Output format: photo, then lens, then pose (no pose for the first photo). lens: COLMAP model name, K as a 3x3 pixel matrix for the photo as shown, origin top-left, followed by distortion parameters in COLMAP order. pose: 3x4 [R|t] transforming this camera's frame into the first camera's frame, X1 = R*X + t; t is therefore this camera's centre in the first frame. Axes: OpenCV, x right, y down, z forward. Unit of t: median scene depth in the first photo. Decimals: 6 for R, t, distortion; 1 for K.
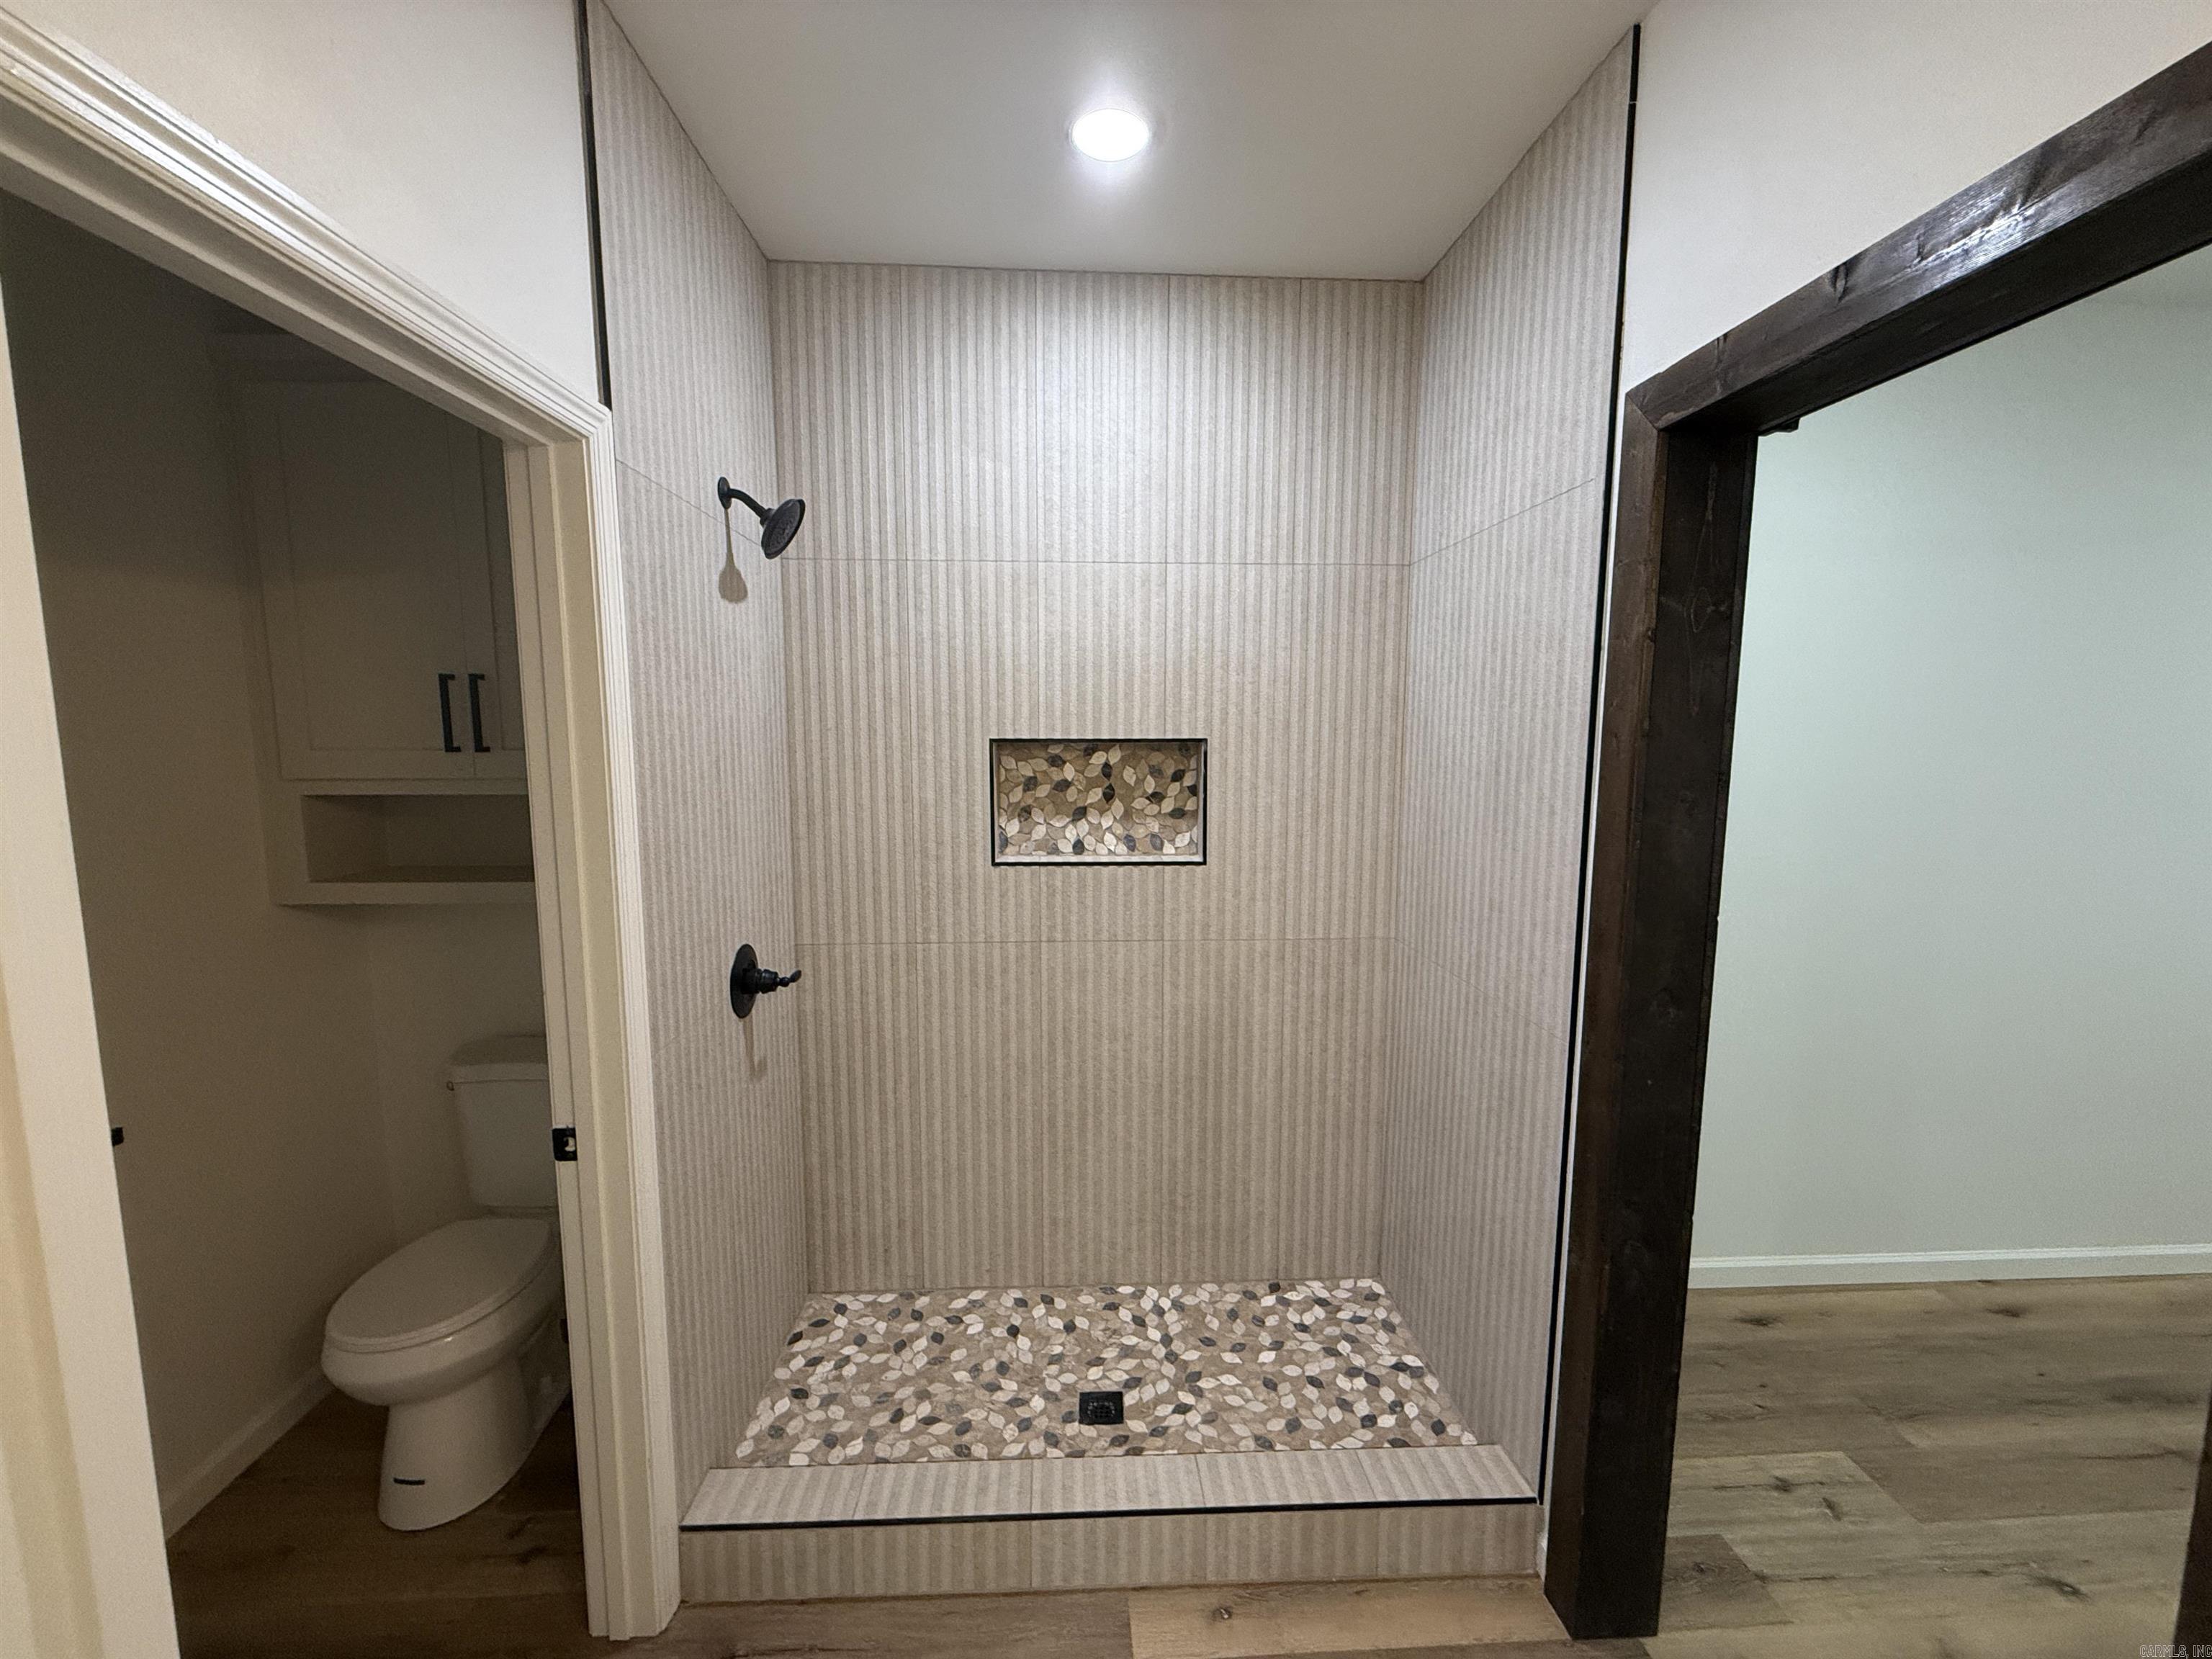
lens RADIAL K [[879.4, 0, 1104.6], [0, 879.4, 830.5], [0, 0, 1]] dist [-0.001201, 0.000113]
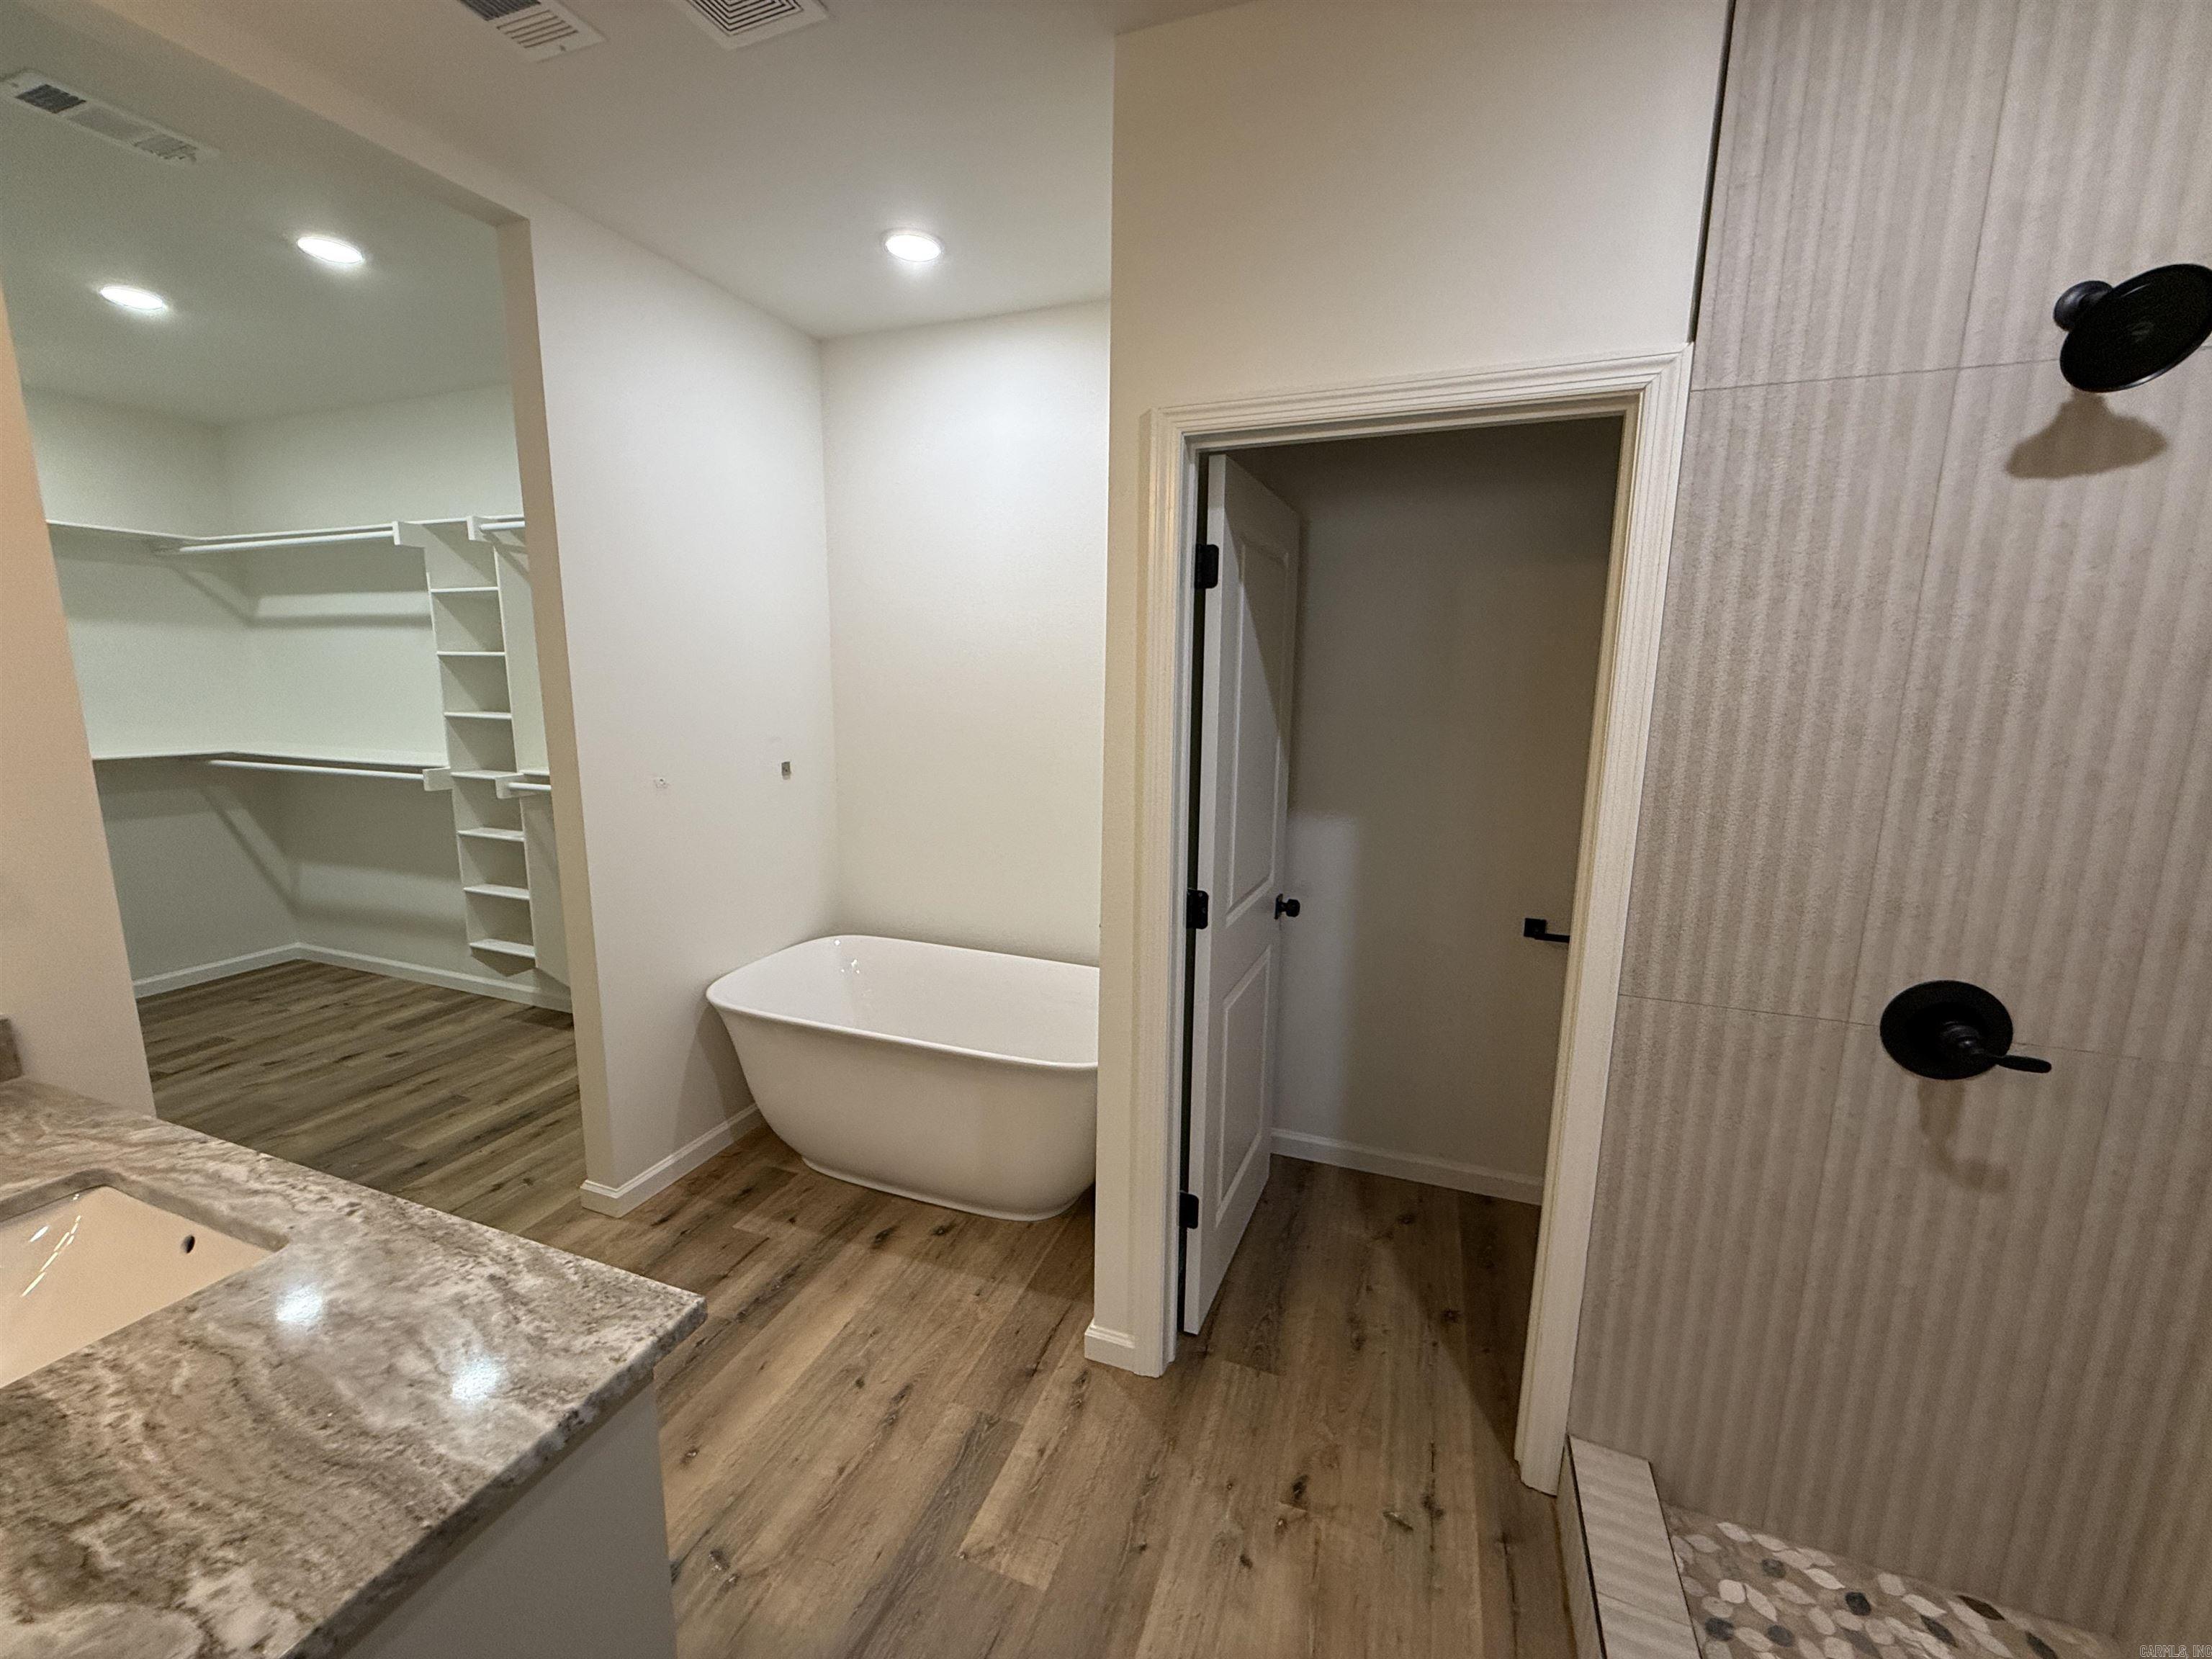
lens RADIAL K [[879.4, 0, 1101.5], [0, 879.4, 829.1], [0, 0, 1]] dist [-0.001201, 0.000113]
pose [[-0.396676, 0.151608, -0.905352, 0.406767], [-0.117804, 0.969704, 0.214000, -0.049024], [0.910368, 0.191543, -0.366799, 0.518424]]
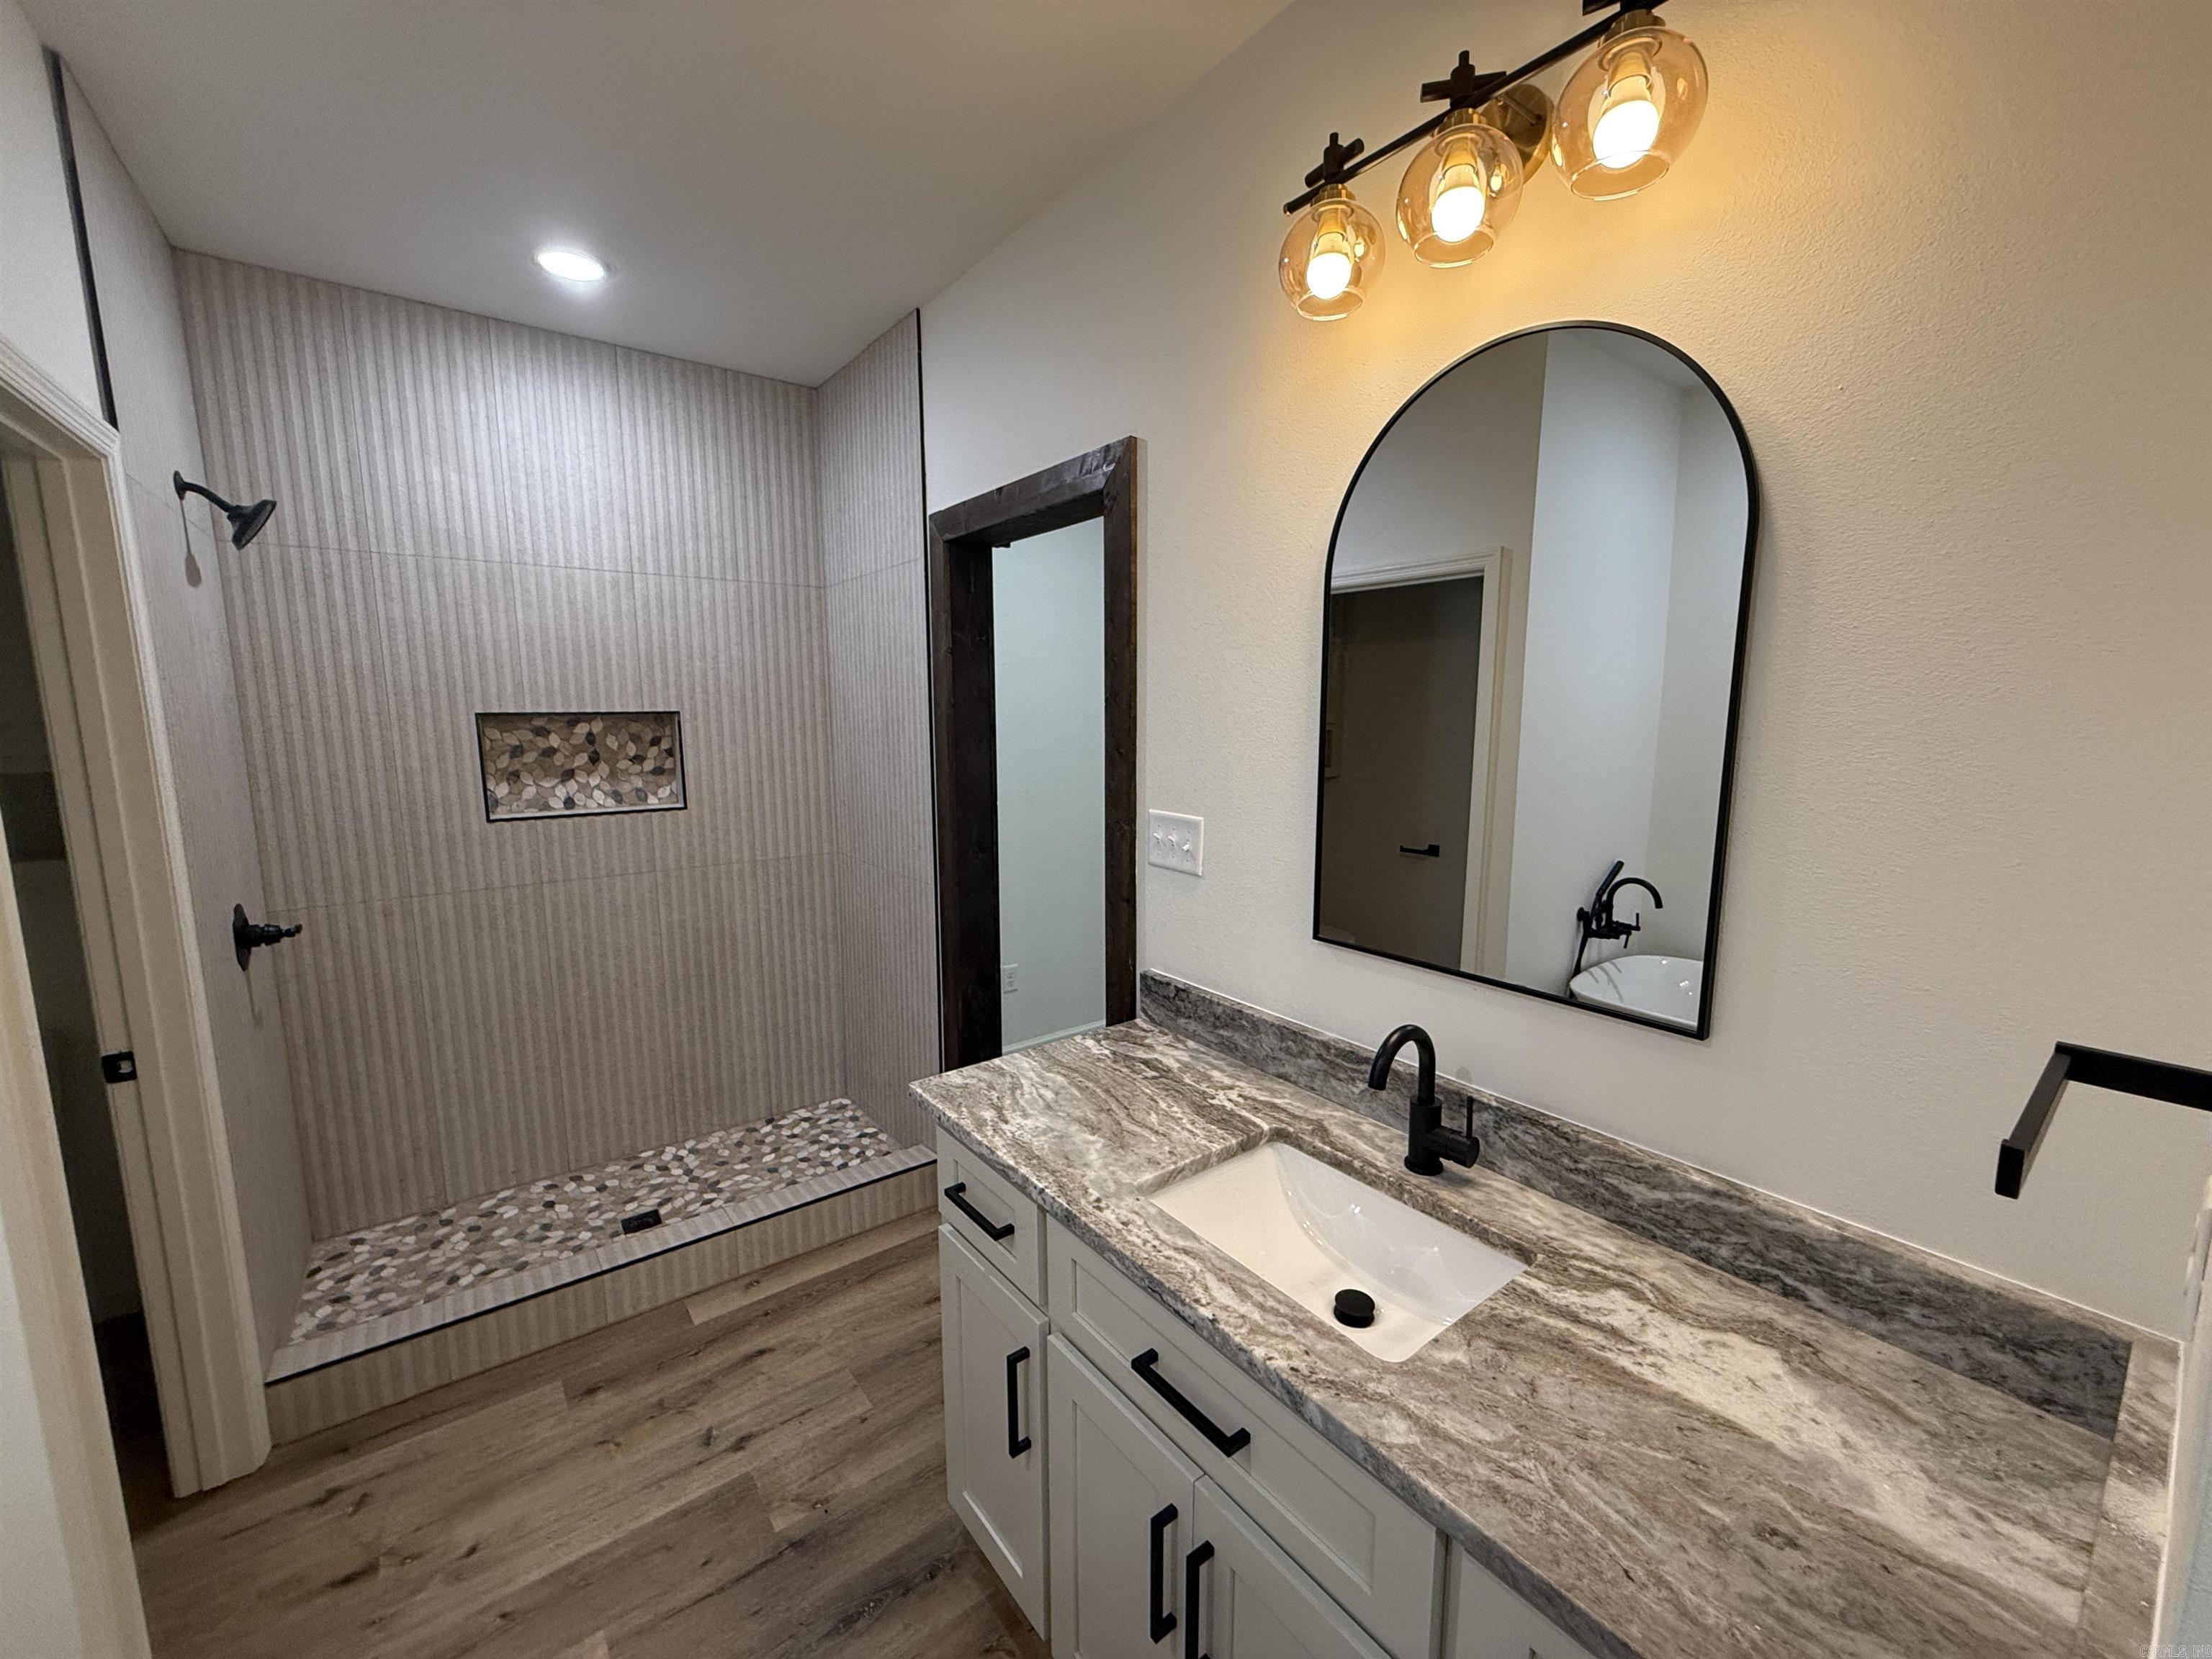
lens RADIAL K [[879.4, 0, 1101.2], [0, 879.4, 830.7], [0, 0, 1]] dist [-0.001201, 0.000113]
pose [[0.827346, -0.083428, 0.555462, -0.103591], [0.069033, 0.996514, 0.046849, 0.053102], [-0.557434, -0.000415, 0.830221, -0.423172]]
